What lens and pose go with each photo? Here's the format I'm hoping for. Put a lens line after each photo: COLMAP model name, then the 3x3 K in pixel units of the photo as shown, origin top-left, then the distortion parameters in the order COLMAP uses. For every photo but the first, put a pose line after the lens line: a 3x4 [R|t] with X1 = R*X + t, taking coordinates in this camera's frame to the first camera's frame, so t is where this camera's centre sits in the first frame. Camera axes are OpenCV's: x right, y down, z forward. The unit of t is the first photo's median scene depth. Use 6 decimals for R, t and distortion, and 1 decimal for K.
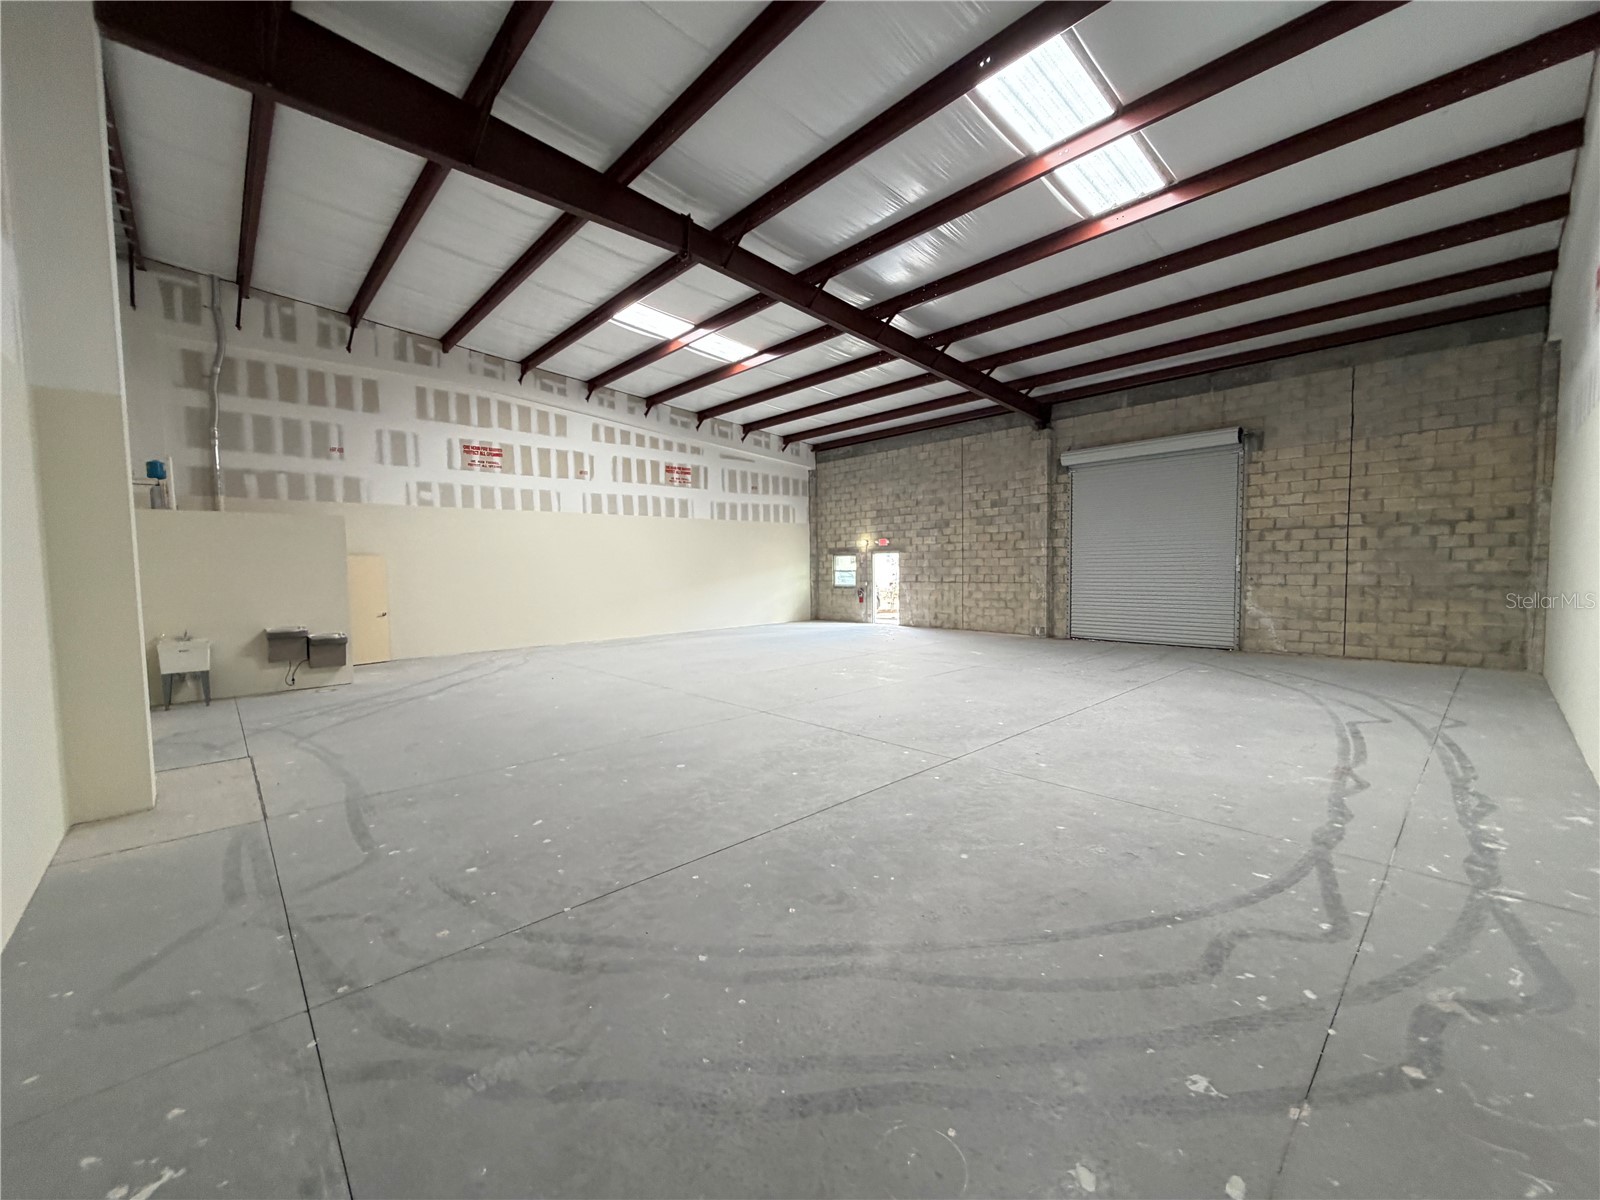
lens RADIAL K [[634.1, 0, 799.8], [0, 634.1, 601.0], [0, 0, 1]] dist [0.001281, 0.000176]
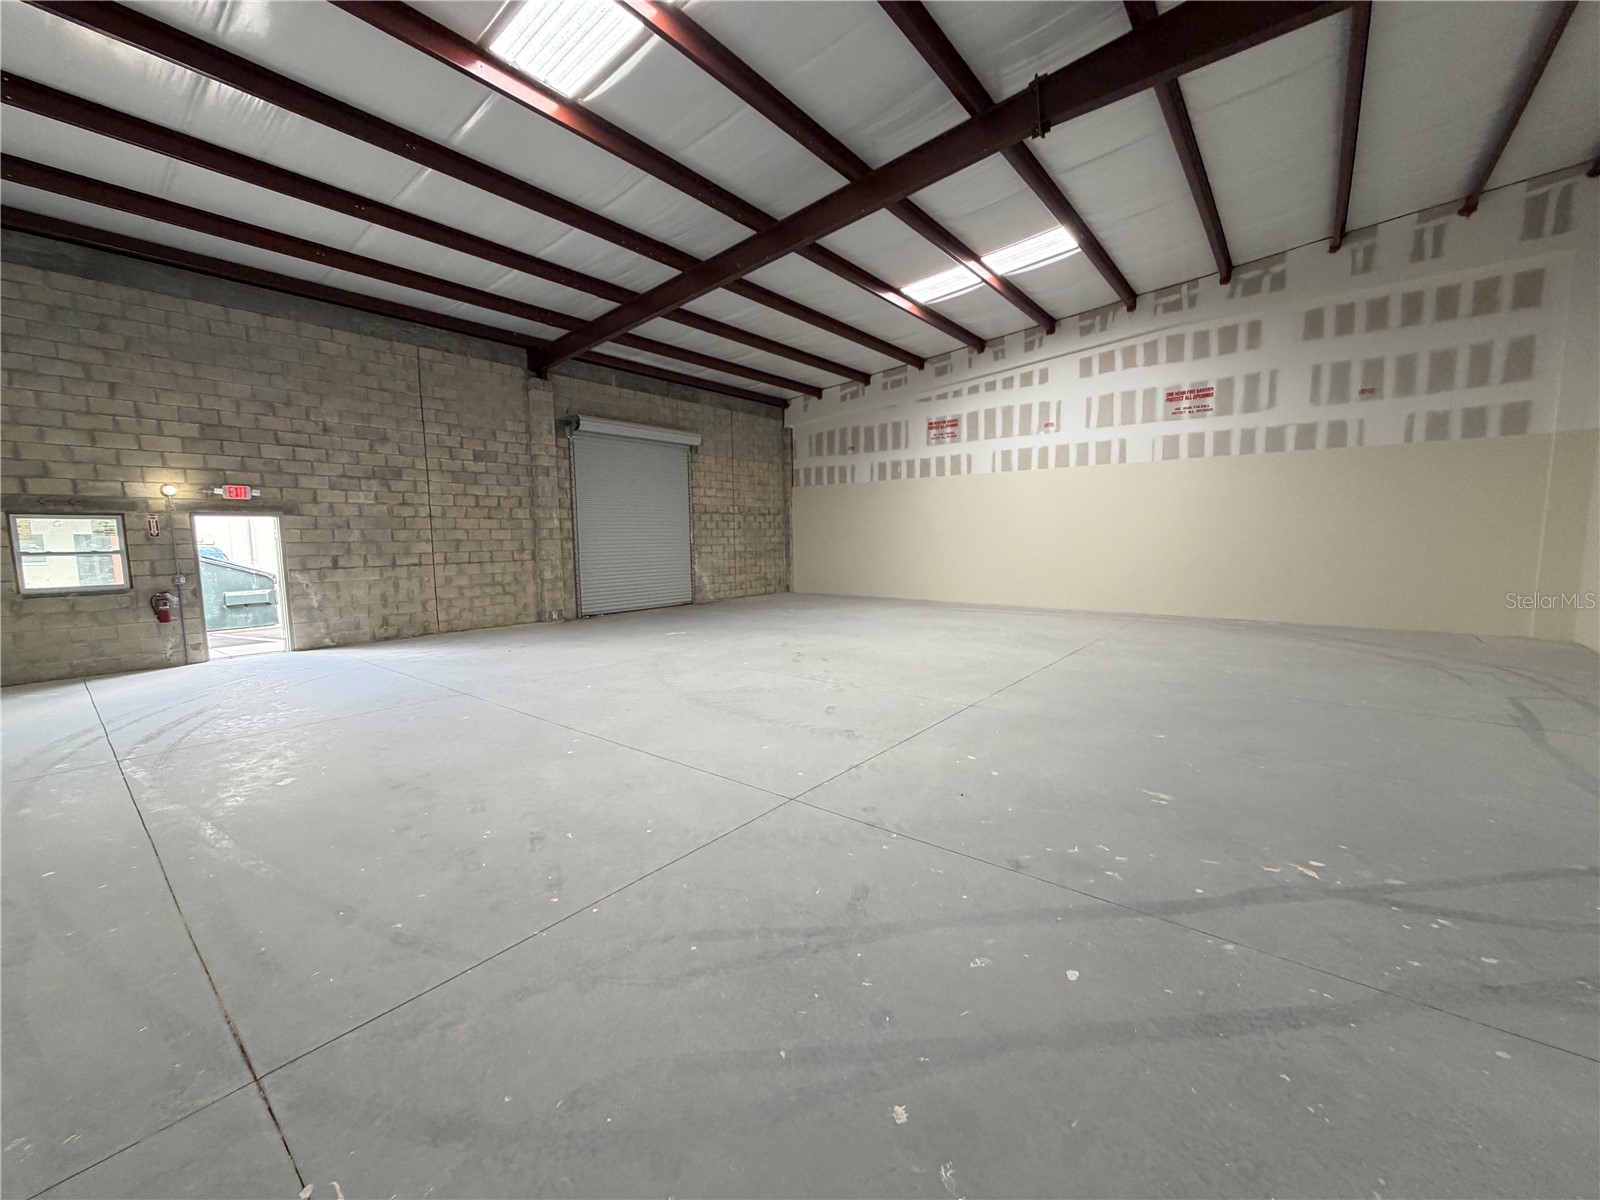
lens RADIAL K [[634.1, 0, 799.8], [0, 634.1, 601.0], [0, 0, 1]] dist [0.001281, 0.000176]
pose [[-0.142466, -0.088482, 0.985837, -0.496135], [0.065681, 0.992956, 0.098613, -0.033154], [-0.987618, 0.078799, -0.135651, 0.740406]]
